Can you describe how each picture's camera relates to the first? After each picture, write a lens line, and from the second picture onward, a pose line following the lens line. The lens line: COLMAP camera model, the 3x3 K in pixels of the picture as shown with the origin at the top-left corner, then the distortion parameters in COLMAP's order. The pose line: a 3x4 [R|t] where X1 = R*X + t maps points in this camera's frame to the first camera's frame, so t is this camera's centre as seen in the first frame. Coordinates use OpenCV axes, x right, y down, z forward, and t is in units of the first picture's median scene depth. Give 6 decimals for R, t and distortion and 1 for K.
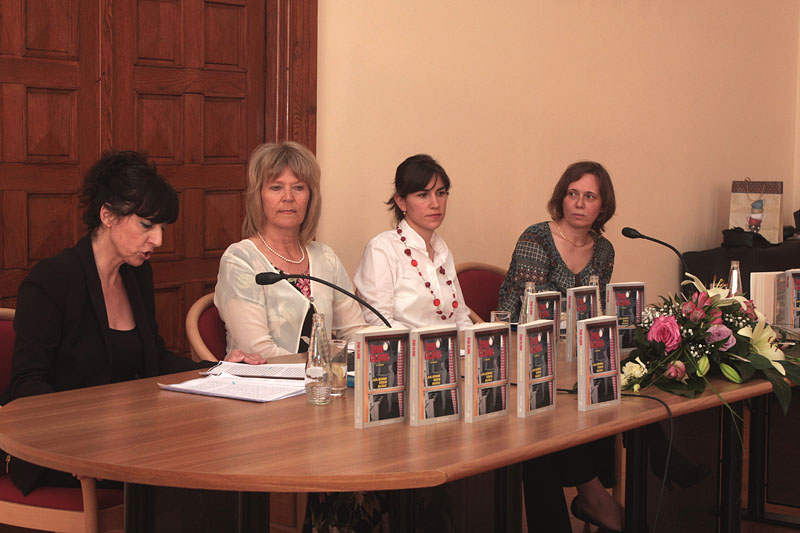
lens RADIAL K [[1556.7, 0, 400.0], [0, 1556.7, 266.5], [0, 0, 1]] dist [-0.010456, -0.127206]
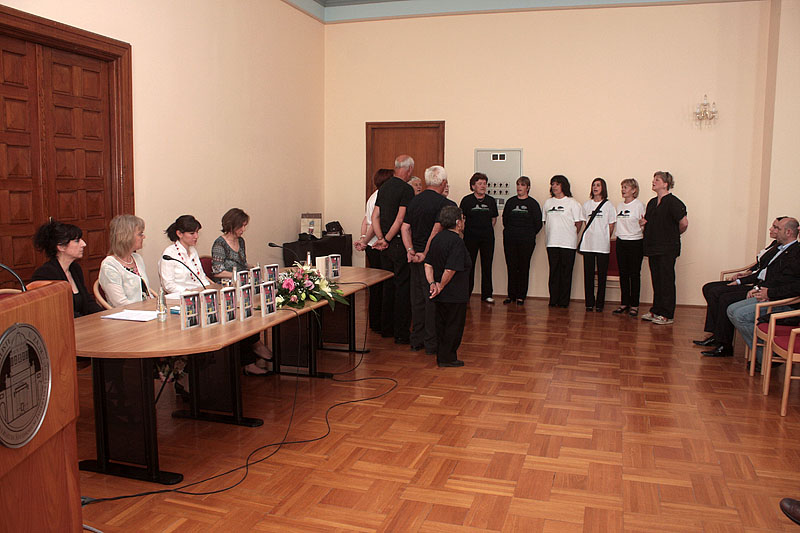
lens RADIAL K [[677.0, 0, 400.0], [0, 677.0, 266.5], [0, 0, 1]] dist [-0.045320, -0.003855]
pose [[0.934197, -0.043212, 0.354132, -0.060809], [0.029910, 0.998629, 0.042953, -0.032202], [-0.355503, -0.029534, 0.934209, -0.155426]]
